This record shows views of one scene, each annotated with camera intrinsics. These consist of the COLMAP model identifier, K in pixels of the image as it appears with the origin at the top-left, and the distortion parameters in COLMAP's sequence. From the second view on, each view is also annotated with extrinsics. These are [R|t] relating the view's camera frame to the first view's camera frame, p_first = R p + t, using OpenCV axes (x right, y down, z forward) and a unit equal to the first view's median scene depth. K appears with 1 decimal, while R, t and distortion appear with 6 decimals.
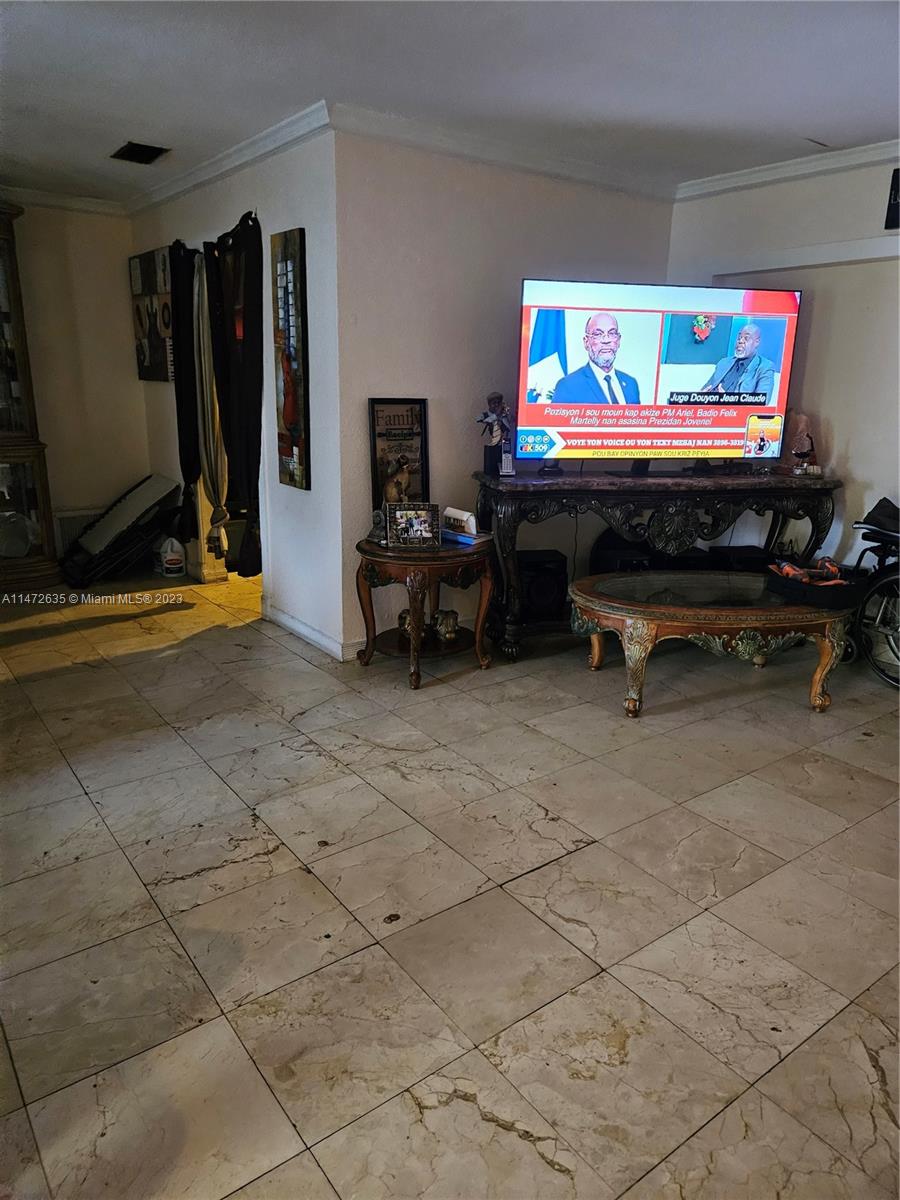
lens RADIAL K [[808.1, 0, 449.0], [0, 808.1, 599.5], [0, 0, 1]] dist [0.005791, -0.001565]
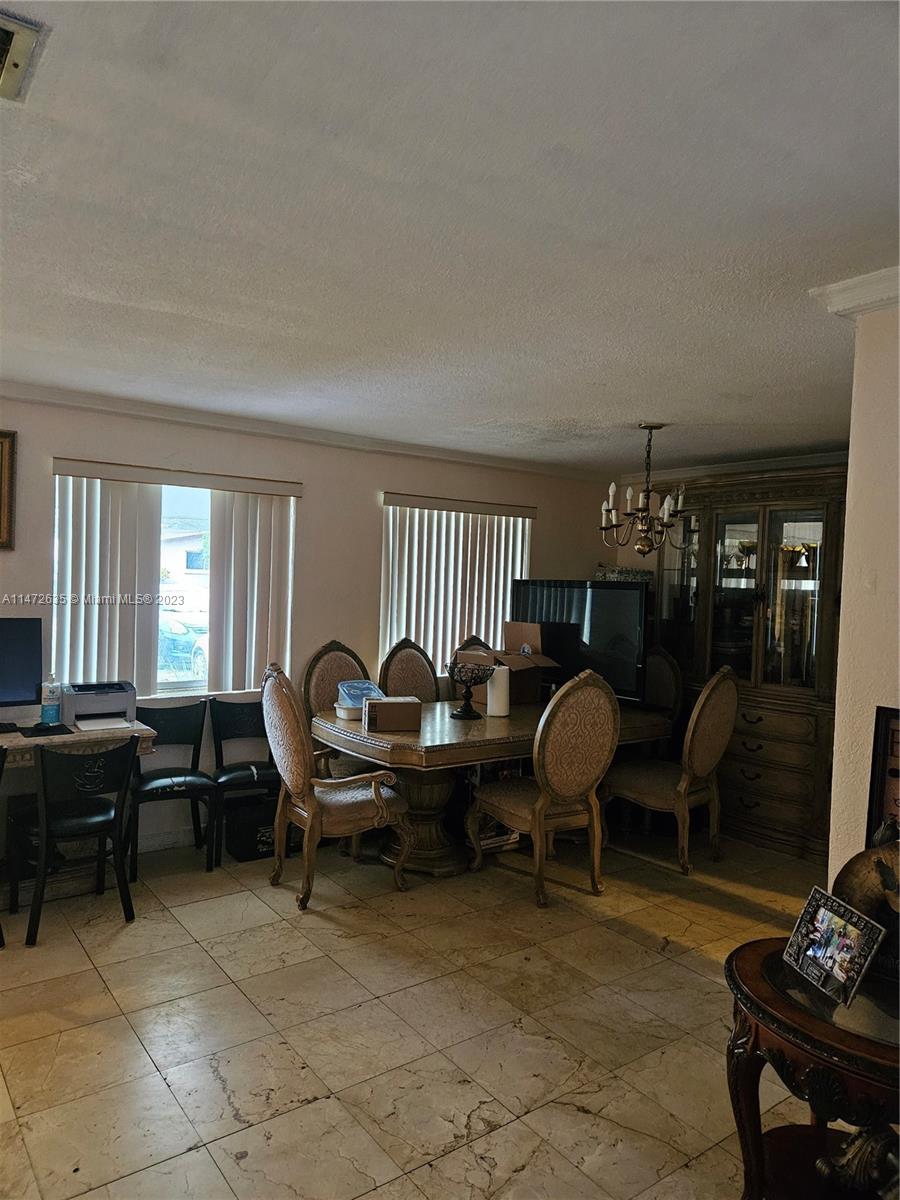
lens RADIAL K [[808.1, 0, 449.3], [0, 808.1, 599.3], [0, 0, 1]] dist [0.005791, -0.001565]
pose [[-0.003011, 0.009900, -0.999946, 0.503610], [-0.304846, 0.952345, 0.010347, -0.246993], [0.952397, 0.304861, 0.000151, 0.727847]]
